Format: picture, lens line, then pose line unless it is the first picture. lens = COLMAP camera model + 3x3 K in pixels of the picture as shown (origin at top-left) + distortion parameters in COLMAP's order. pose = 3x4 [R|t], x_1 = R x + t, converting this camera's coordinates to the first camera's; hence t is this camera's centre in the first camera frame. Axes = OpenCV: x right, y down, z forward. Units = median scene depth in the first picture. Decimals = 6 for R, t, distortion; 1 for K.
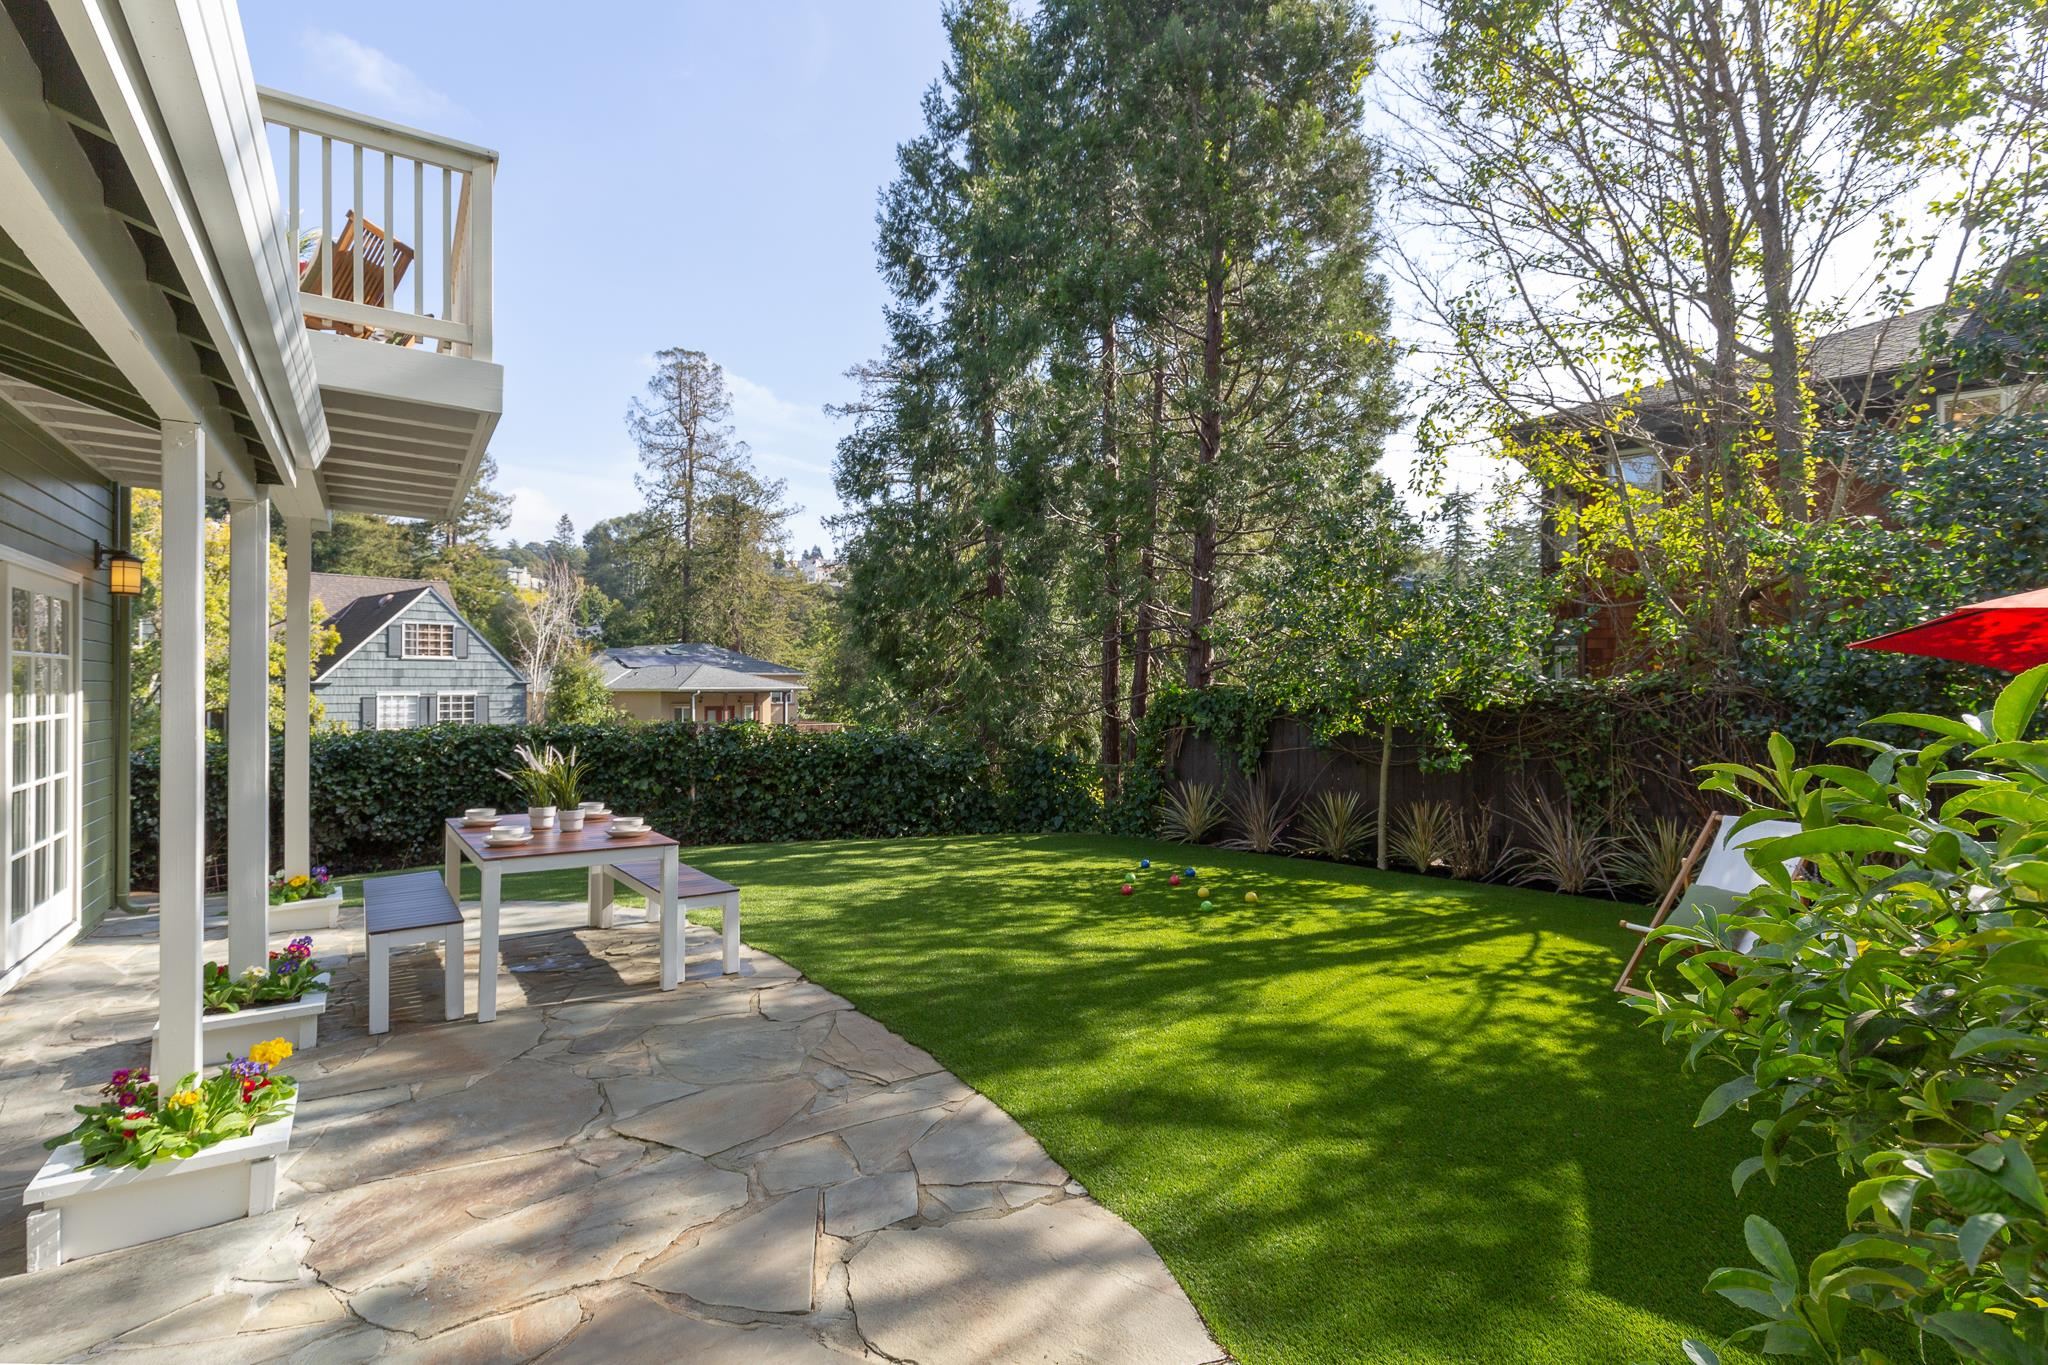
lens RADIAL K [[940.2, 0, 1024.0], [0, 940.2, 682.5], [0, 0, 1]] dist [-0.002800, -0.000139]
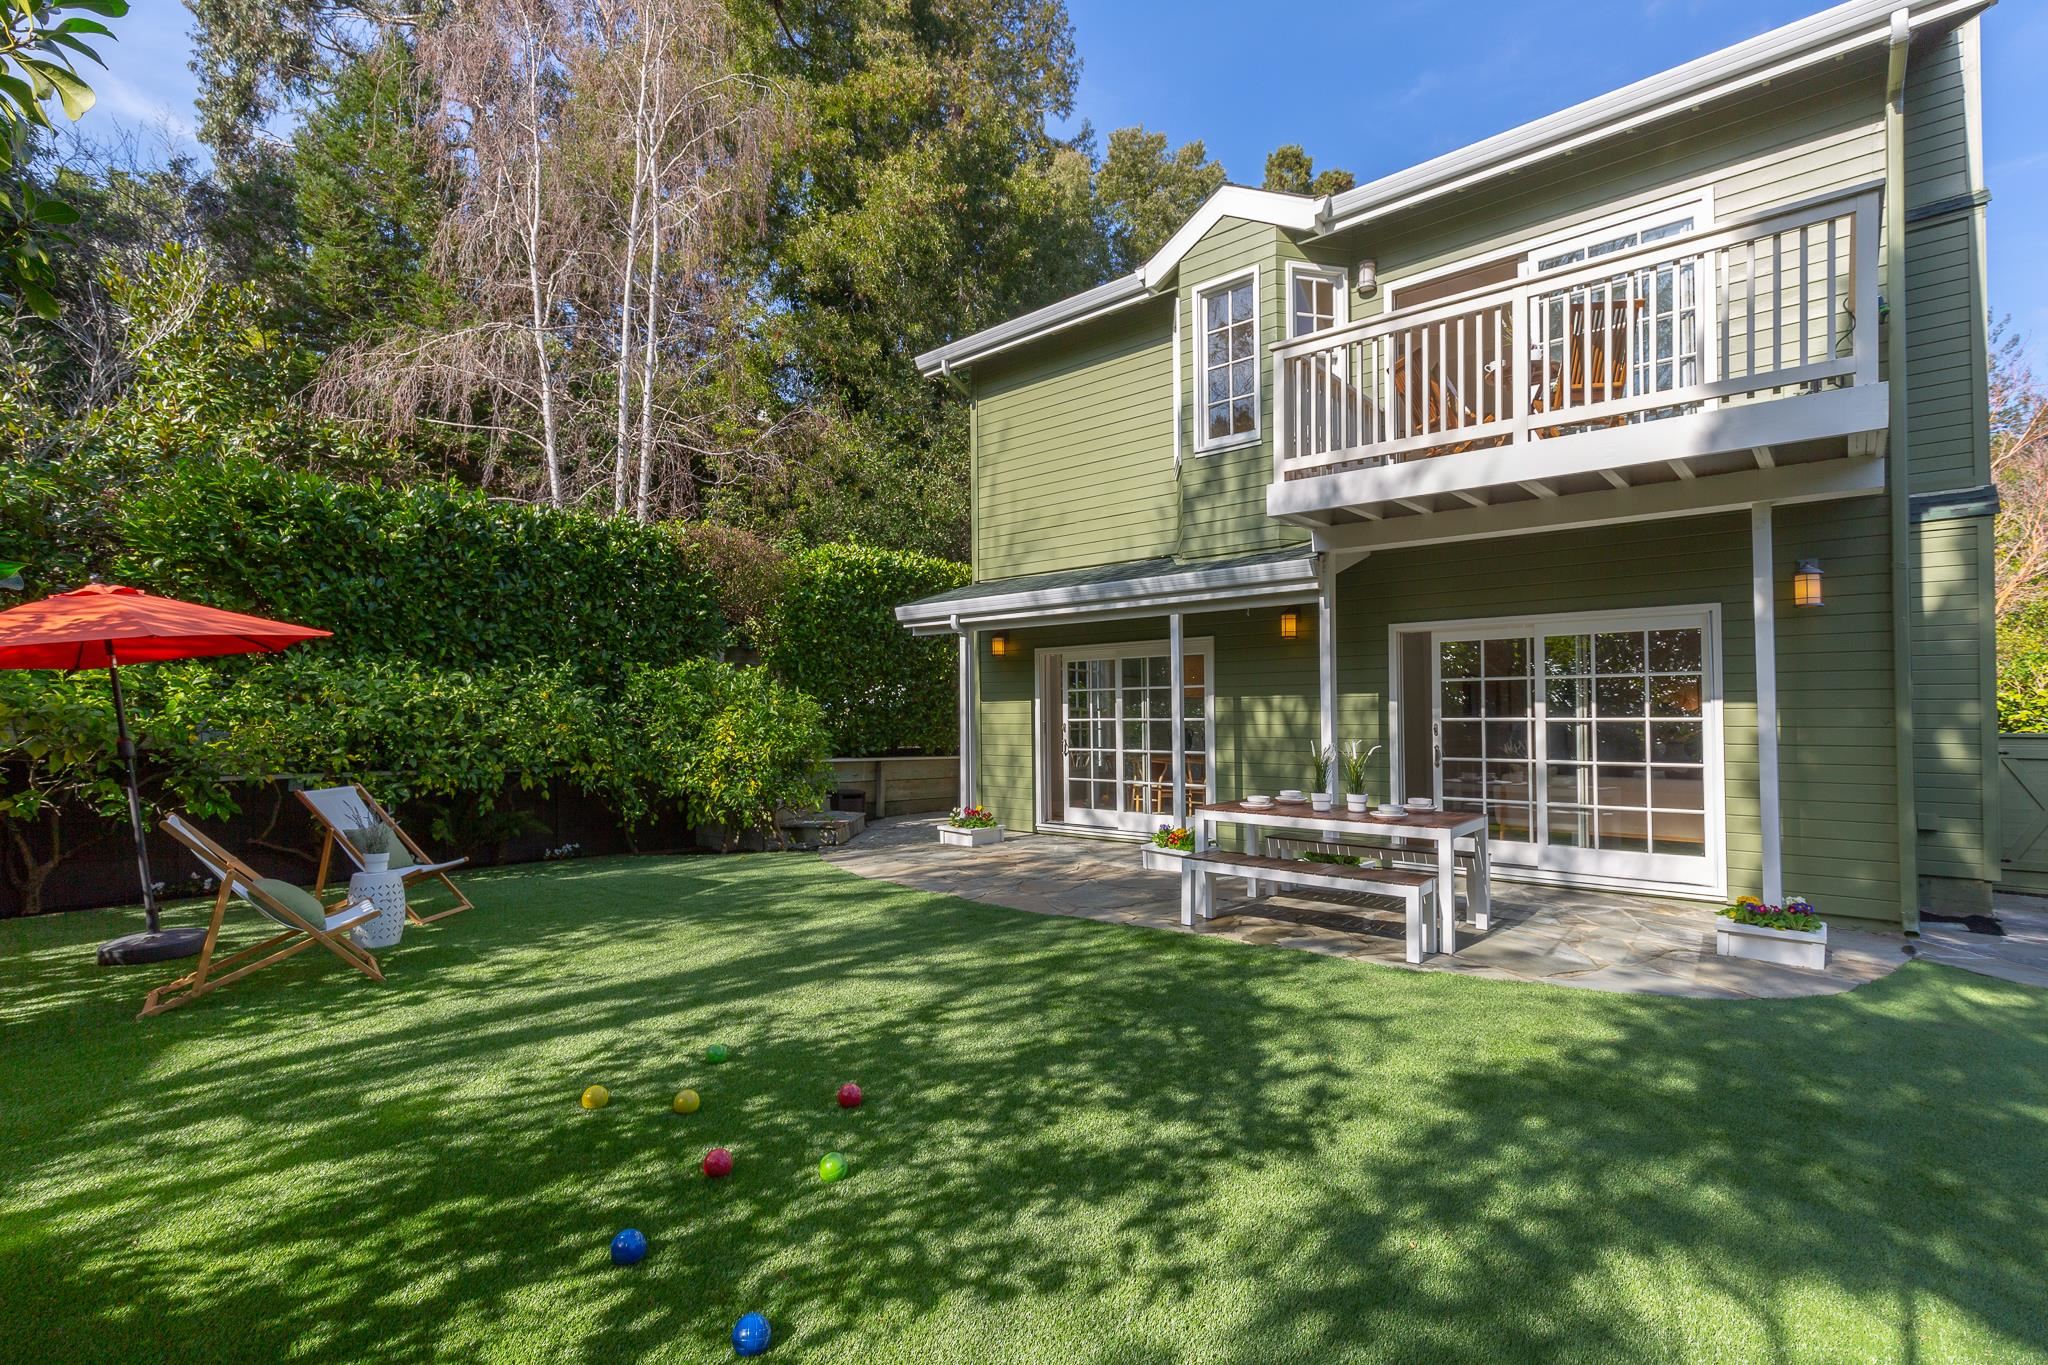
lens RADIAL K [[964.4, 0, 1016.8], [0, 964.4, 722.1], [0, 0, 1]] dist [-0.002431, -0.000295]
pose [[-0.969116, -0.004700, -0.246560, 0.202624], [-0.003681, 0.999983, -0.004593, 0.045810], [0.246577, -0.003544, -0.969117, 1.972453]]
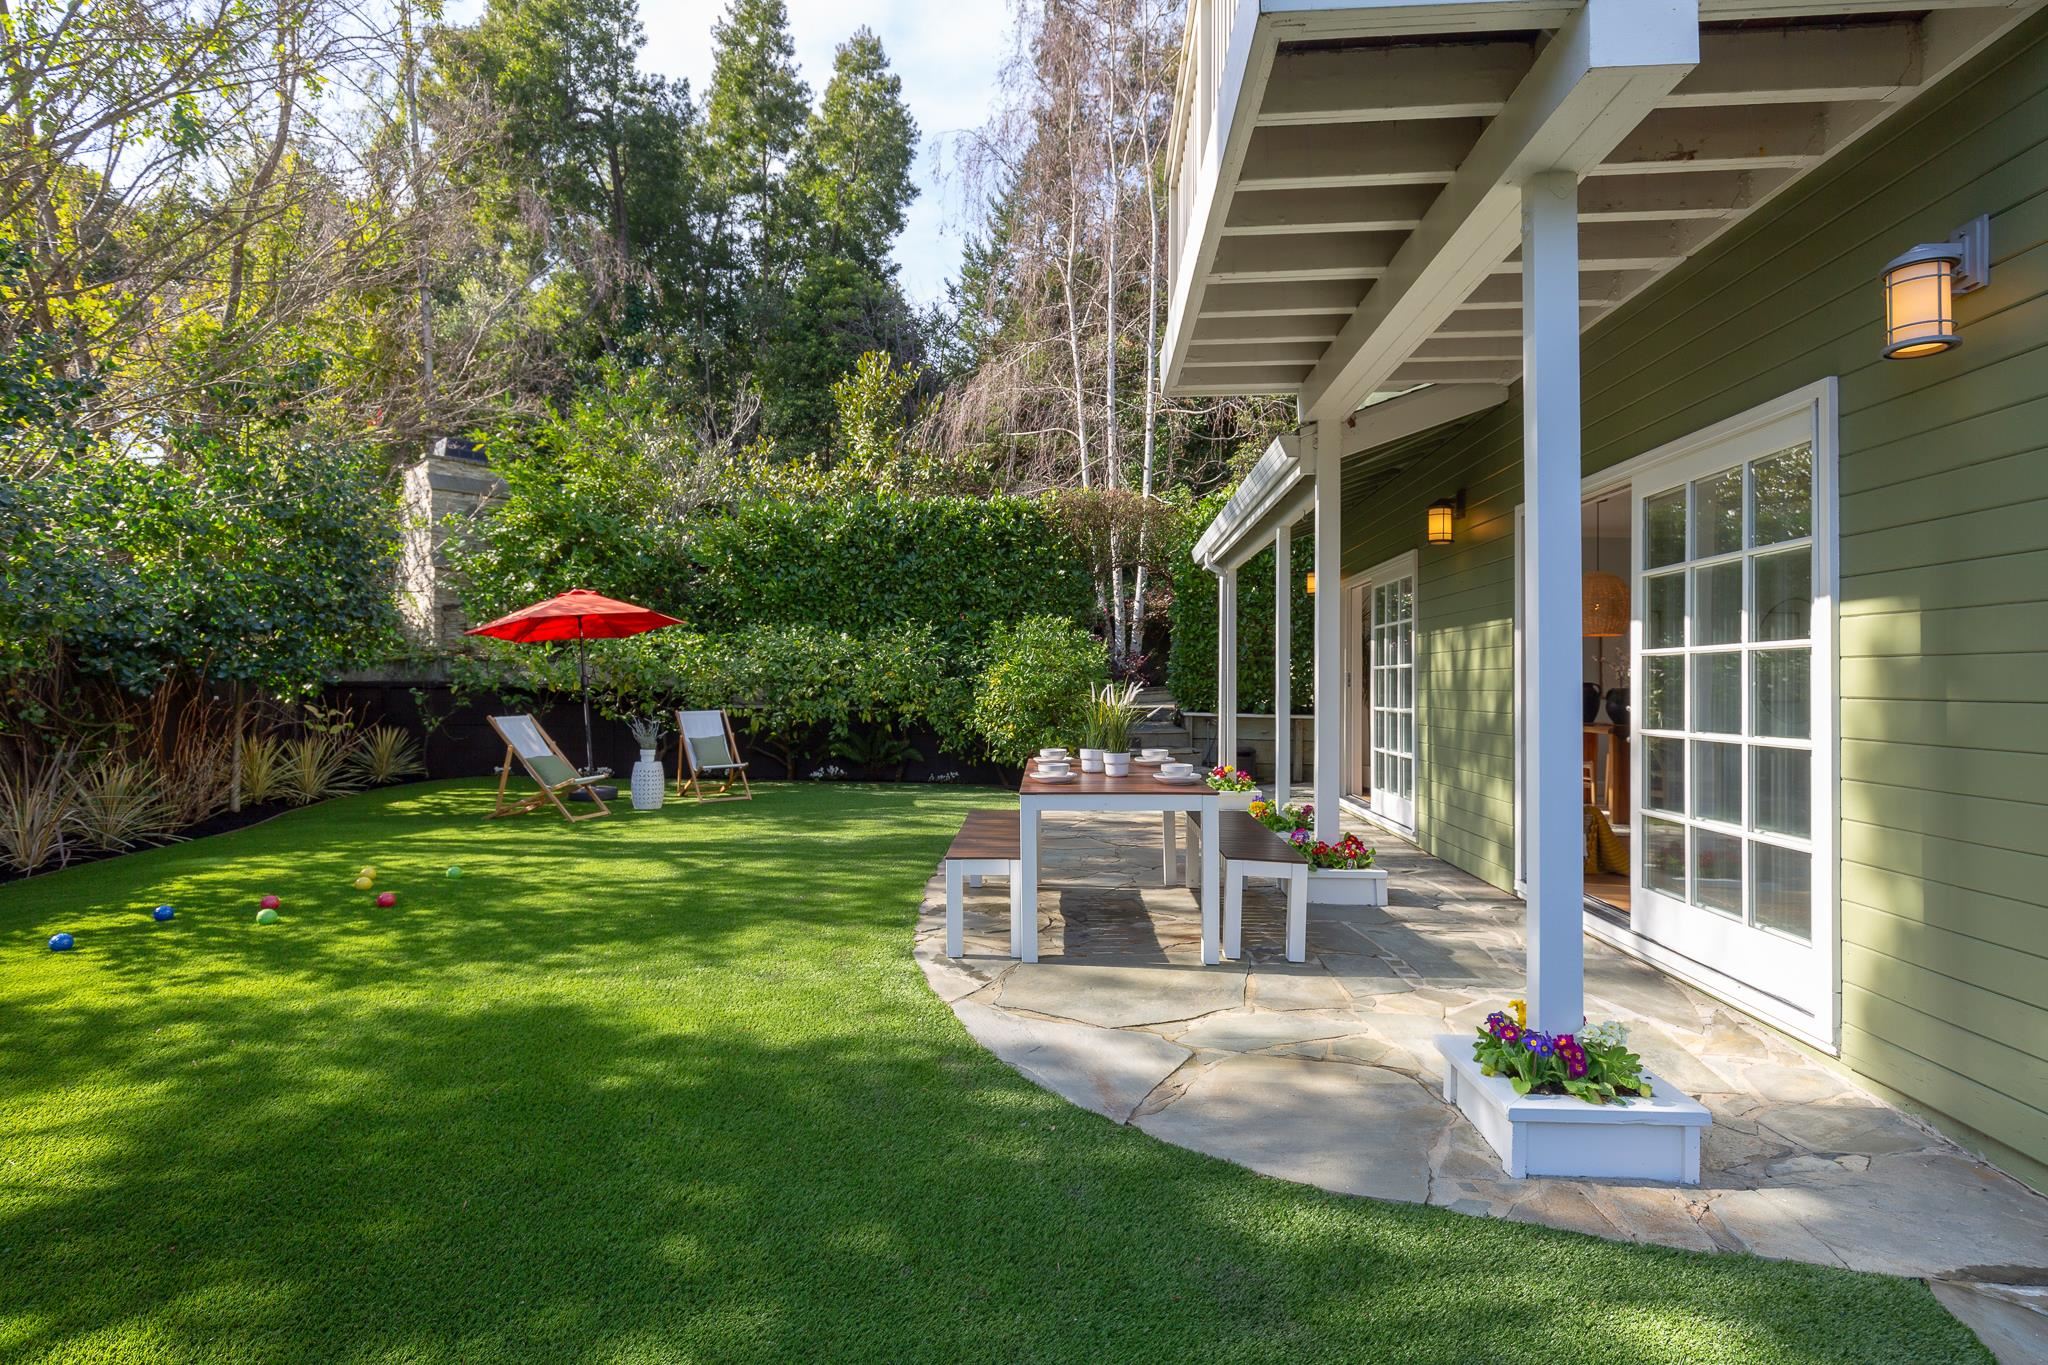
lens RADIAL K [[1008.4, 0, 1024.0], [0, 1008.4, 682.5], [0, 0, 1]] dist [0.000858, 0.000546]
pose [[-0.795427, -0.008848, 0.605984, -0.970787], [-0.009906, 0.999950, 0.001598, 0.060736], [-0.605968, -0.004732, -0.795475, 1.754898]]
